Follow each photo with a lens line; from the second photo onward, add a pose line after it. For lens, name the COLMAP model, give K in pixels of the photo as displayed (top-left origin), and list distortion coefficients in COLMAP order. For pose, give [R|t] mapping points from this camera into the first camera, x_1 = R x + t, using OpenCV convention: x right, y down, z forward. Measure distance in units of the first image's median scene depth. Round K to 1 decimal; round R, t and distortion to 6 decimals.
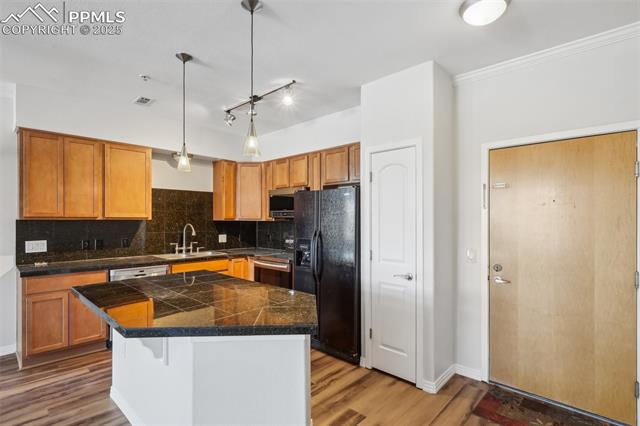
lens RADIAL K [[314.9, 0, 319.1], [0, 314.9, 217.9], [0, 0, 1]] dist [-0.002137, -0.000123]
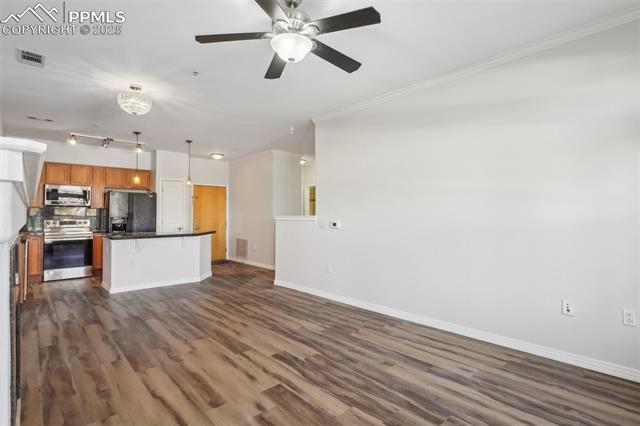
lens RADIAL K [[316.7, 0, 322.5], [0, 316.7, 207.9], [0, 0, 1]] dist [-0.001488, -0.000037]
pose [[0.065165, 0.023911, 0.997588, -1.731073], [-0.001174, 0.999714, -0.023885, 0.051065], [-0.997874, 0.000385, 0.065174, -0.309342]]
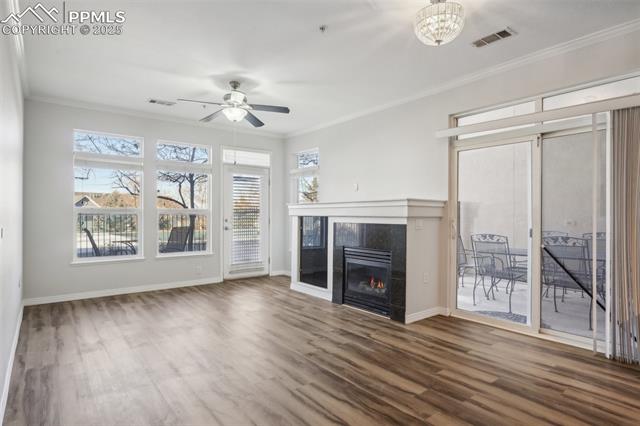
lens RADIAL K [[355.7, 0, 320.0], [0, 355.7, 213.0], [0, 0, 1]] dist [-0.002465, -0.000122]
pose [[-0.147380, -0.004601, -0.989069, -0.107039], [0.000266, 0.999989, -0.004691, 0.062194], [0.989080, -0.000954, -0.147377, 0.210242]]
